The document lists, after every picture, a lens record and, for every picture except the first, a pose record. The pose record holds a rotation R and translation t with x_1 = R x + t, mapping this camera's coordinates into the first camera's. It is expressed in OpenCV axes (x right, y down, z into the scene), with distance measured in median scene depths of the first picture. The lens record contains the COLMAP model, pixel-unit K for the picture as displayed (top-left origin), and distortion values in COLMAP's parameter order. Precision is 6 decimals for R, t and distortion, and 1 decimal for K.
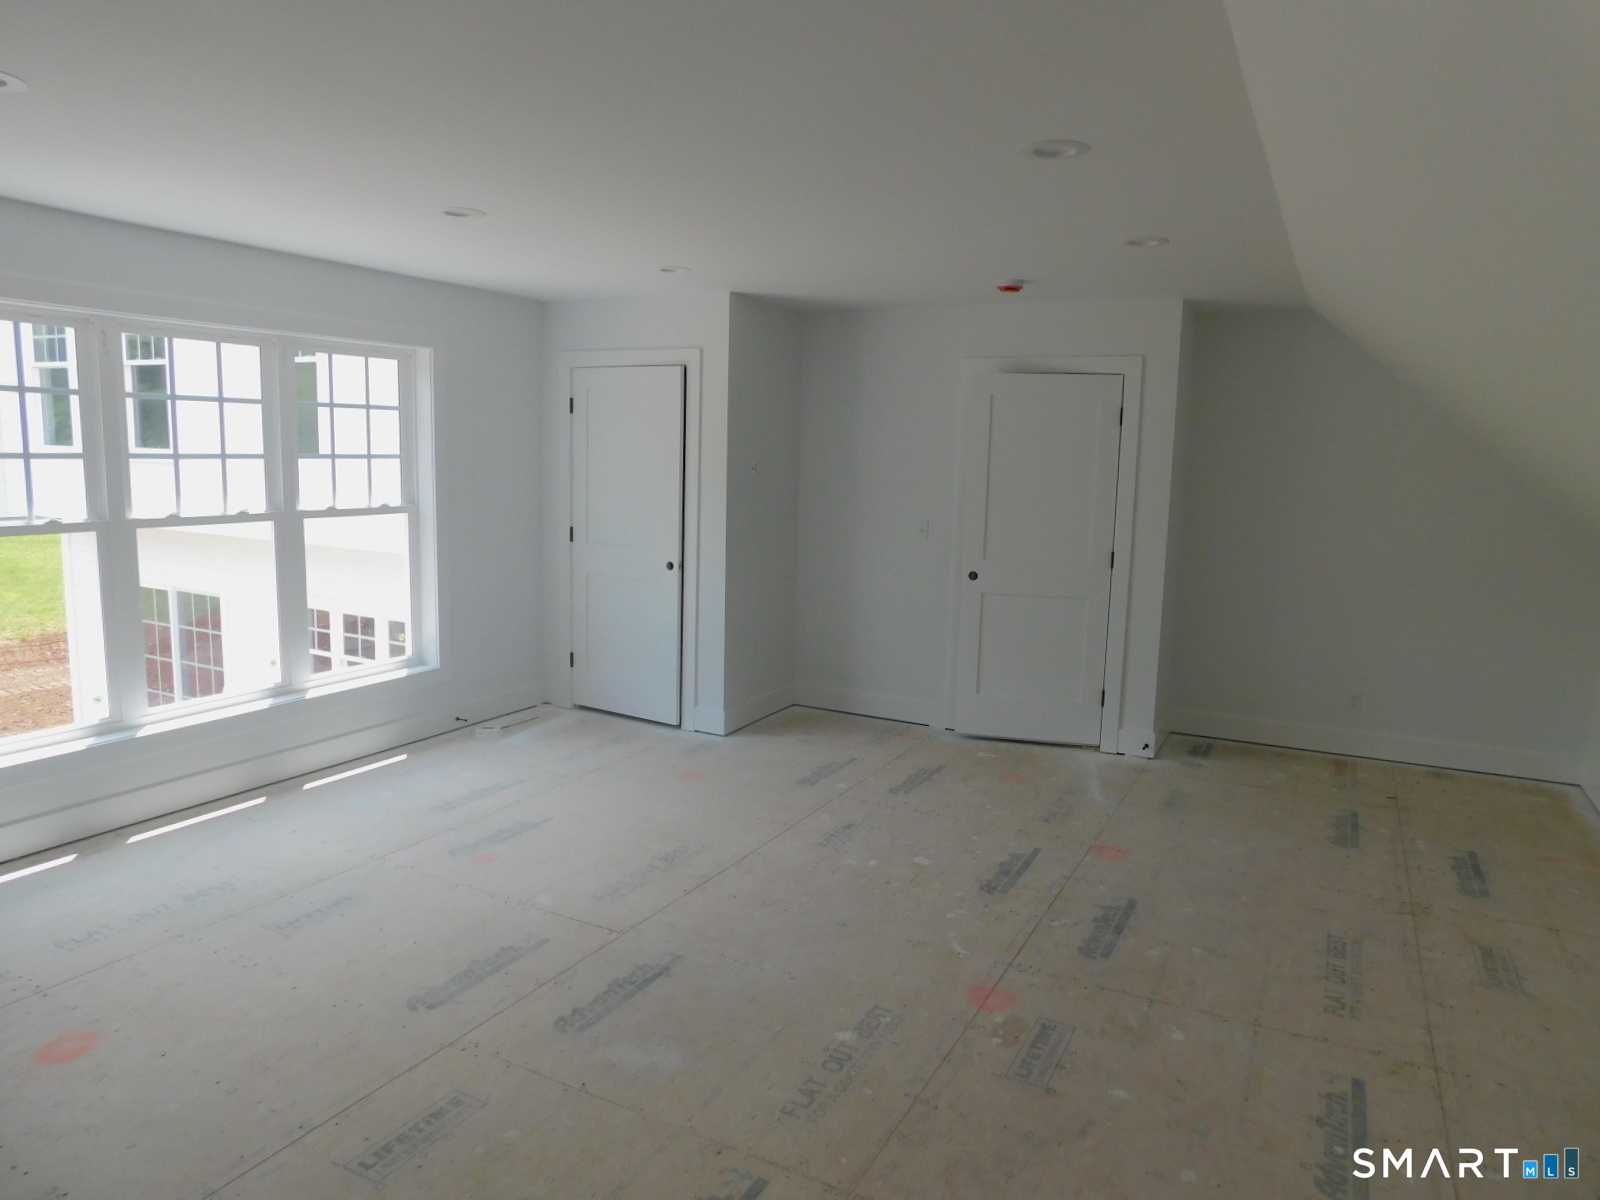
lens RADIAL K [[1081.2, 0, 800.0], [0, 1081.2, 600.0], [0, 0, 1]] dist [-0.070789, 0.064365]
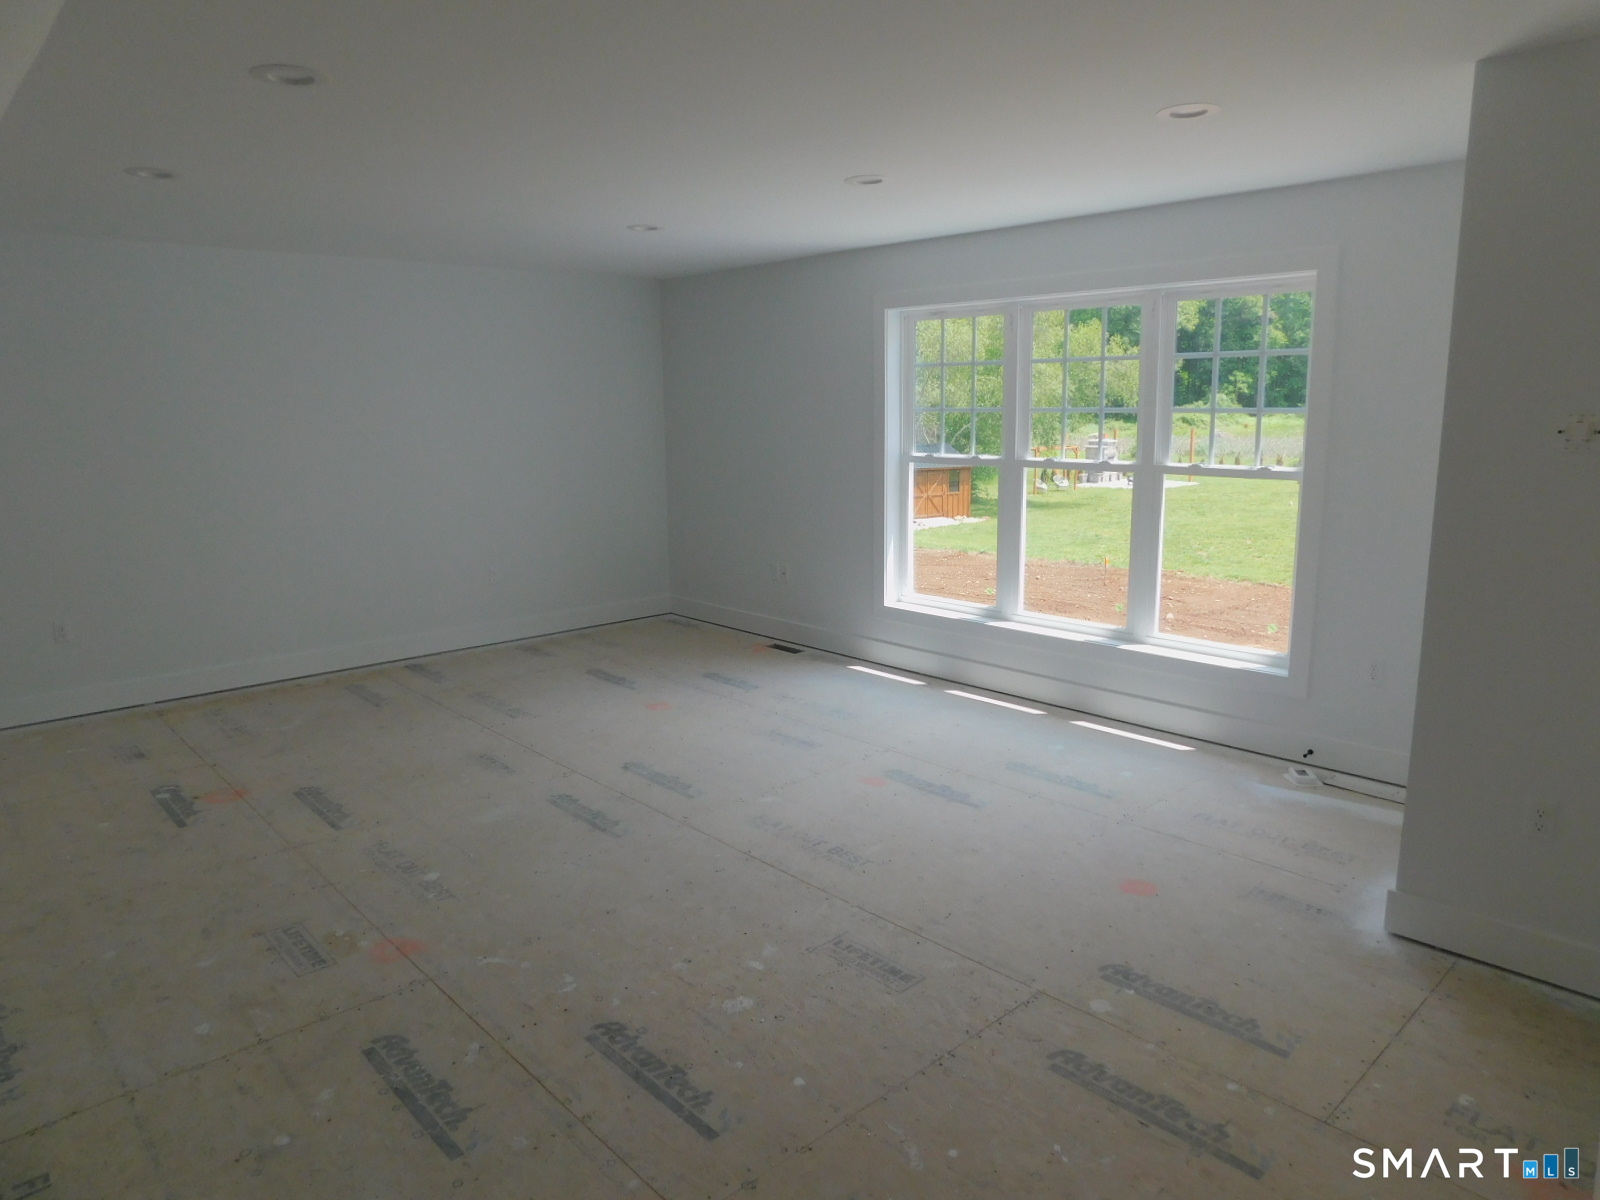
lens RADIAL K [[1081.2, 0, 800.0], [0, 1081.2, 600.0], [0, 0, 1]] dist [-0.070789, 0.064365]
pose [[-0.364005, 0.146110, -0.919865, 0.736434], [-0.126174, 0.970779, 0.204126, -0.154300], [0.922811, 0.190366, -0.334933, 1.320912]]
